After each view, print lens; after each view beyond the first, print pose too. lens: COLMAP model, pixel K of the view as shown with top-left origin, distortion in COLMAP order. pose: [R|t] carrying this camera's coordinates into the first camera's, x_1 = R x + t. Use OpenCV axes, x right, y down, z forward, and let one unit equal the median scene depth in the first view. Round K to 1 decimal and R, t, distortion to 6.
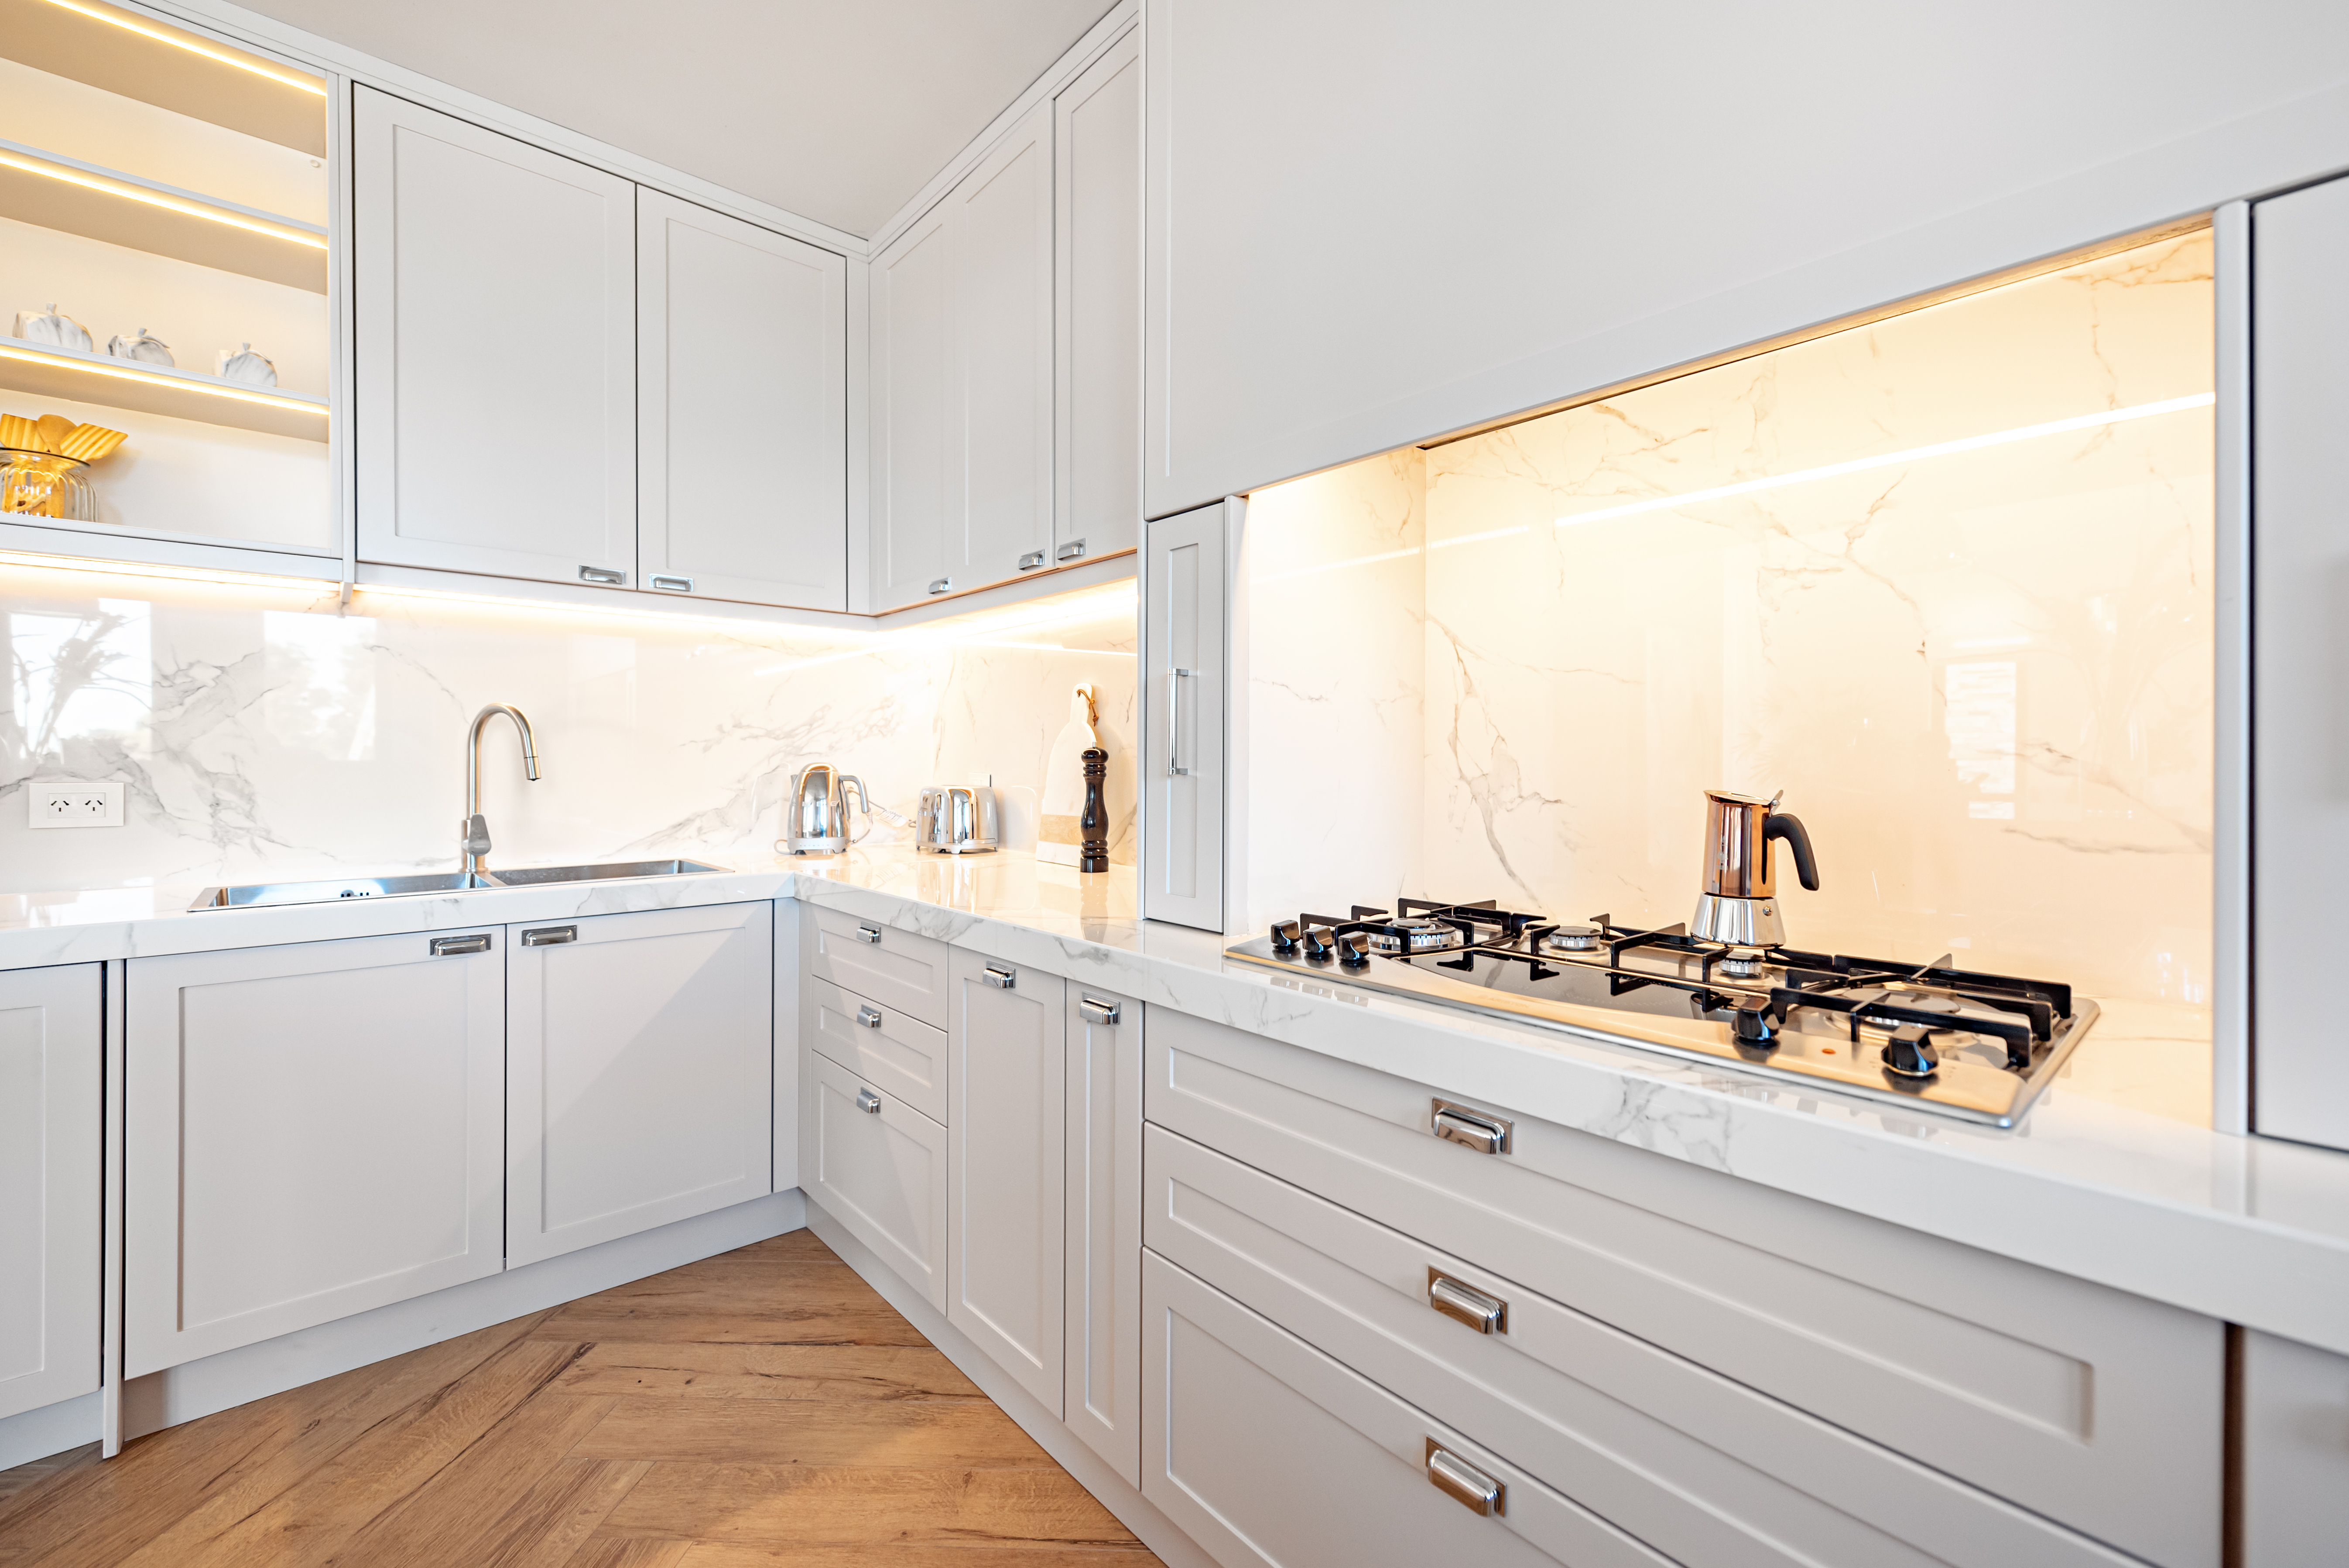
lens RADIAL K [[978.5, 0, 1231.6], [0, 978.5, 762.6], [0, 0, 1]] dist [0.002033, -0.000145]
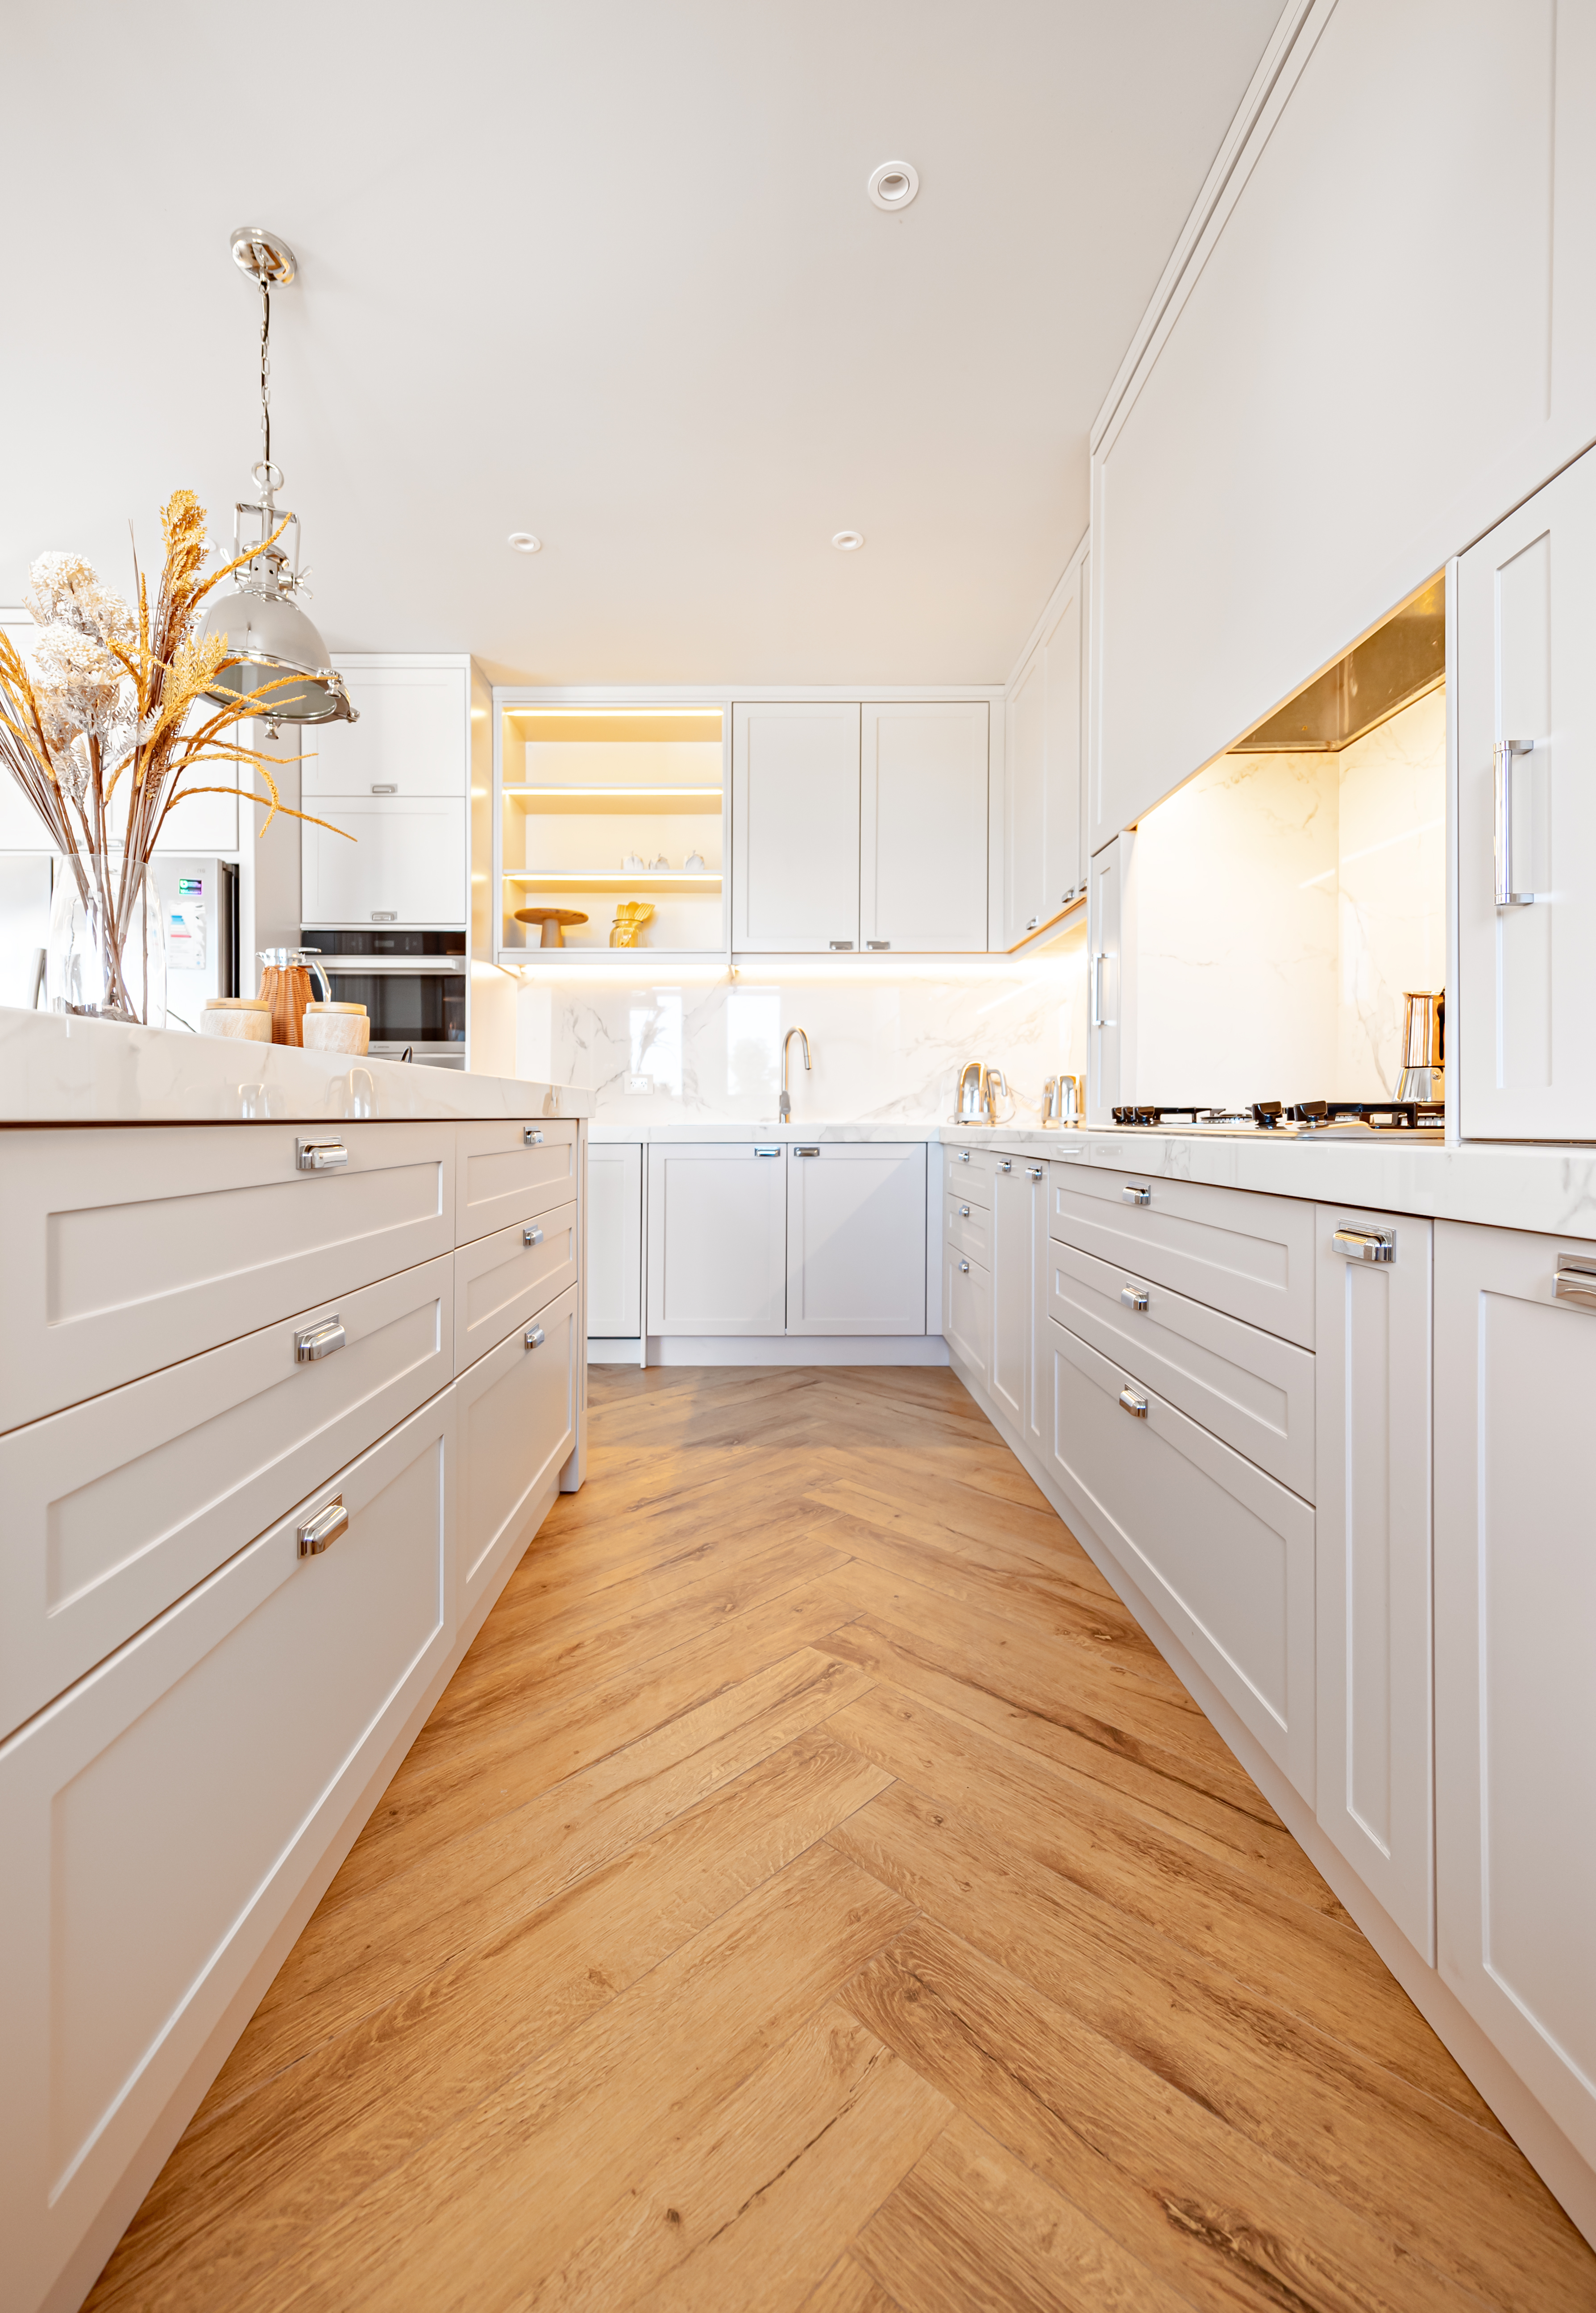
lens RADIAL K [[951.8, 0, 735.5], [0, 951.8, 1112.8], [0, 0, 1]] dist [-0.000686, -0.000027]
pose [[0.705749, 0.000472, -0.708462, 0.434972], [-0.005847, 0.999970, -0.005158, 0.118084], [0.708438, 0.007782, 0.705730, -0.306843]]
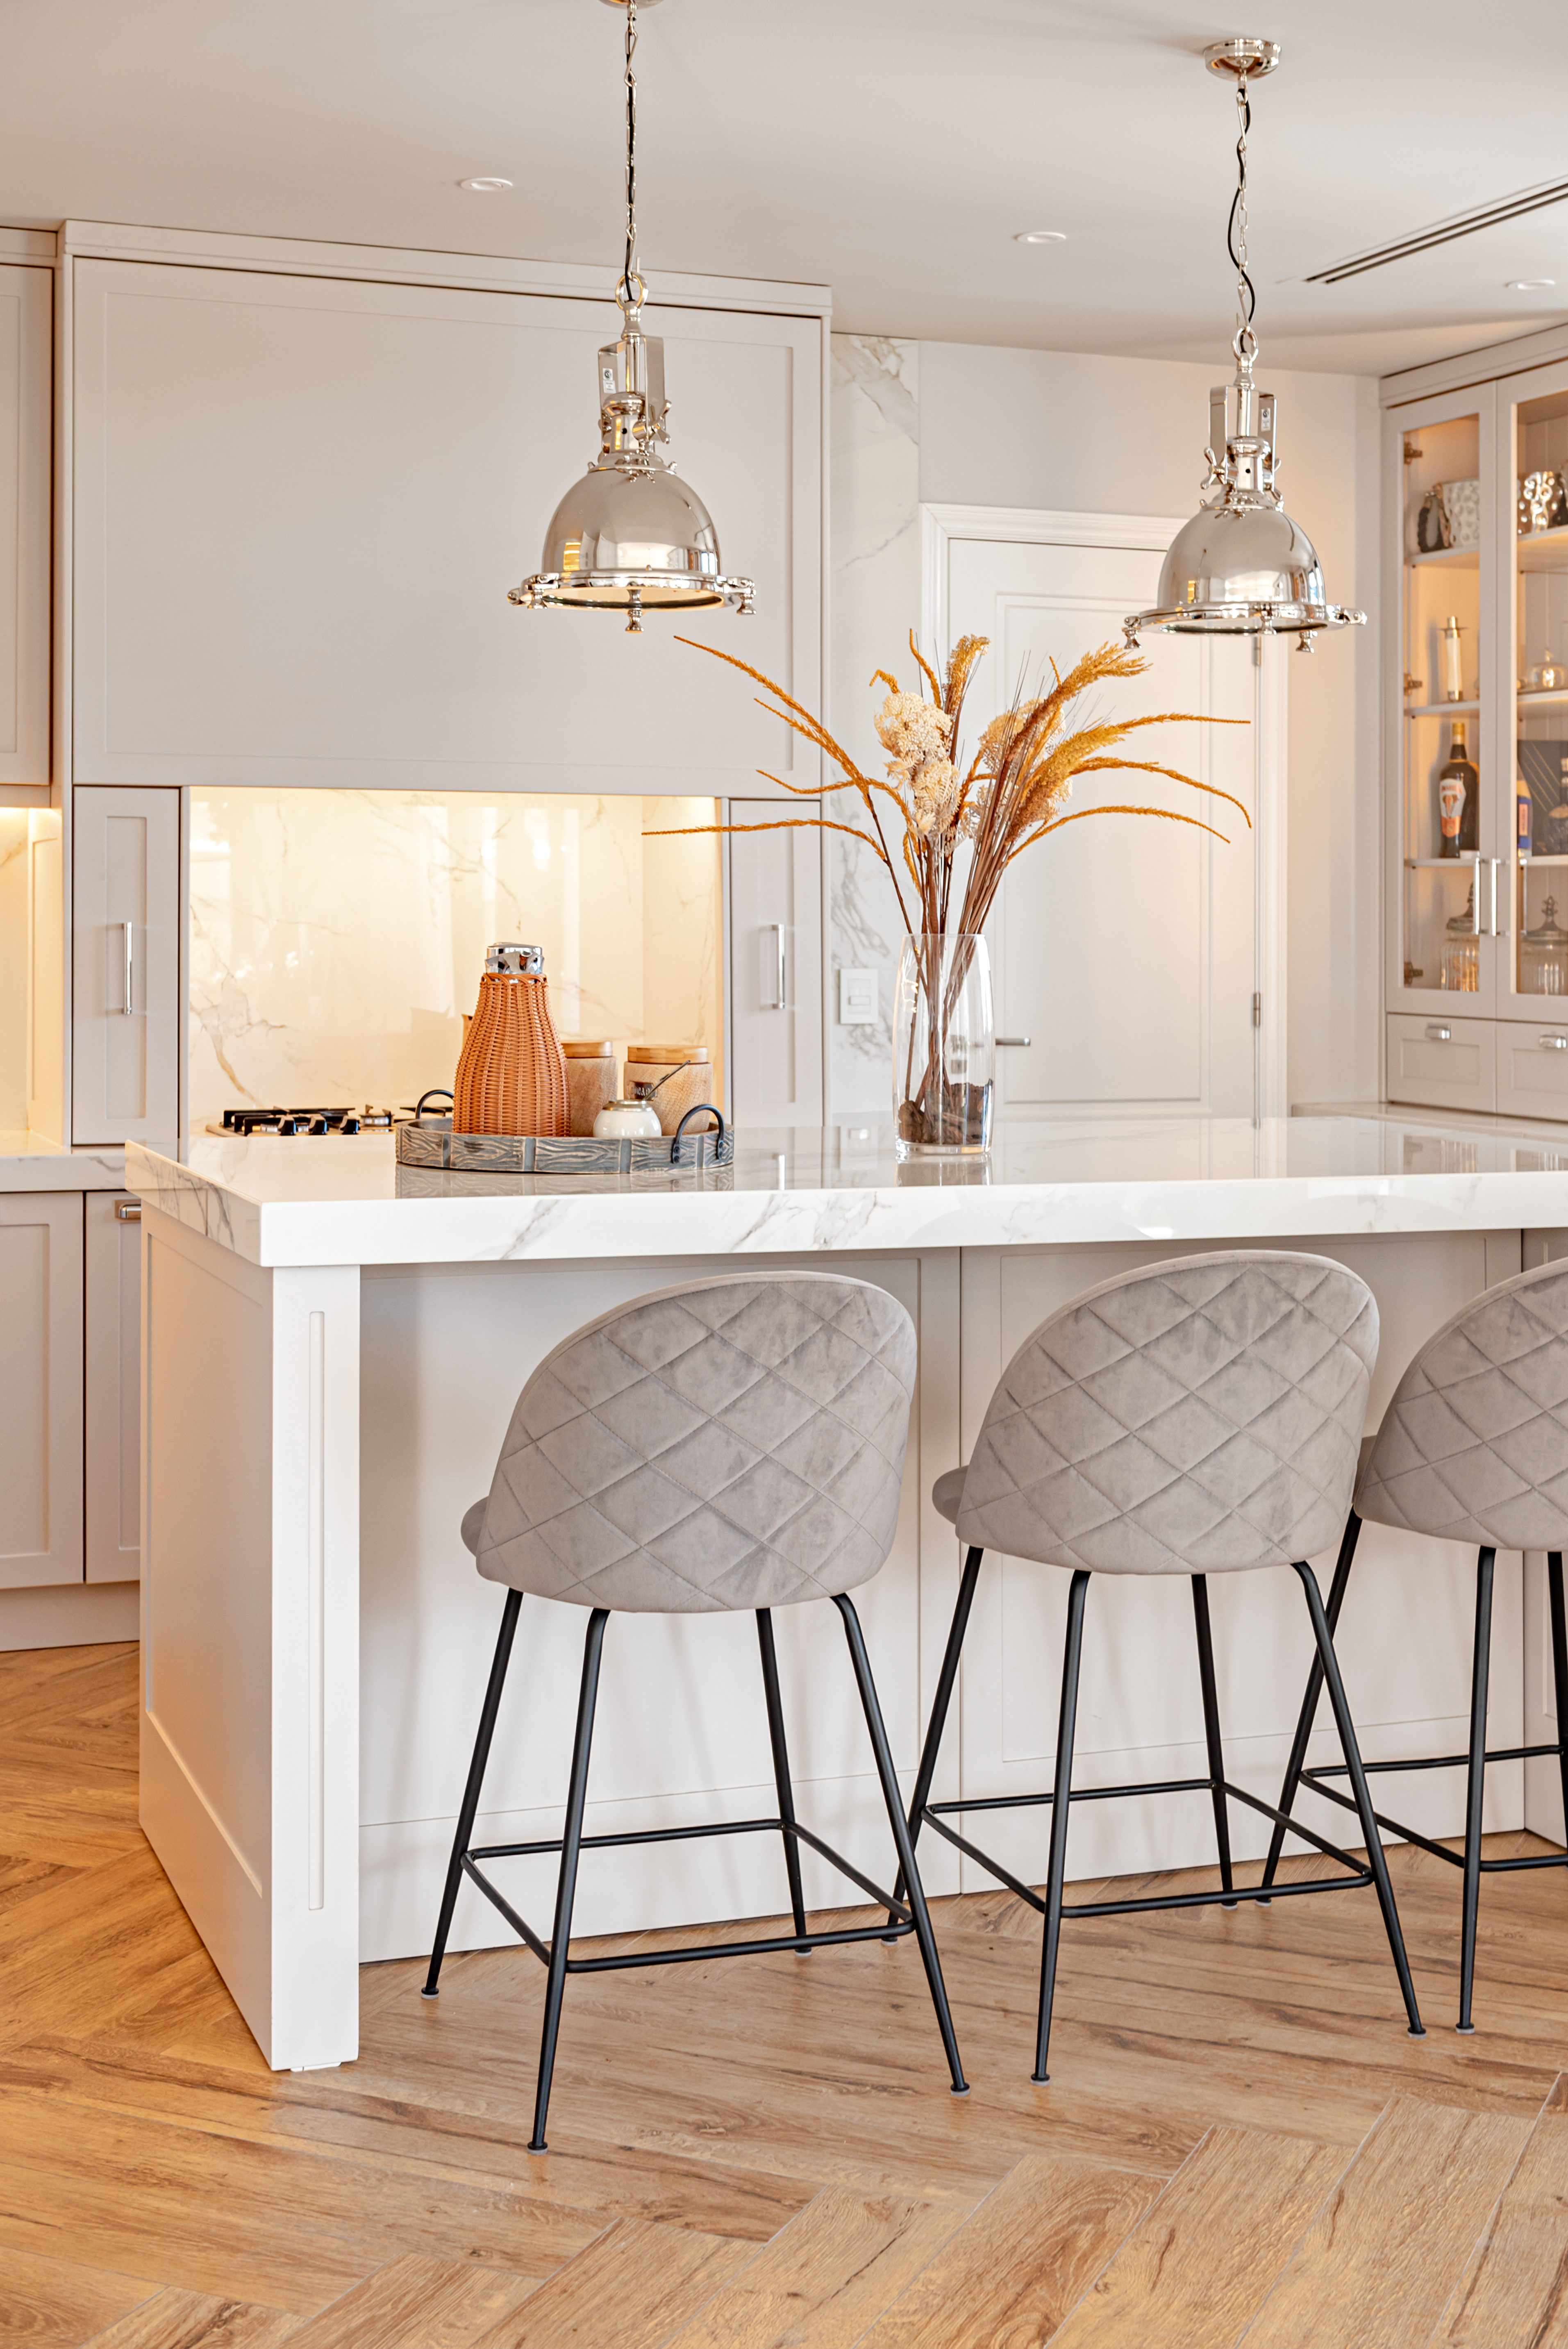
lens RADIAL K [[3071.8, 0, 786.6], [0, 3071.8, 1041.5], [0, 0, 1]] dist [-0.011798, 0.020201]
pose [[0.378802, -0.038055, 0.924695, -2.391856], [-0.002452, 0.999109, 0.042122, -0.084649], [-0.925474, -0.018224, 0.378371, -0.845537]]
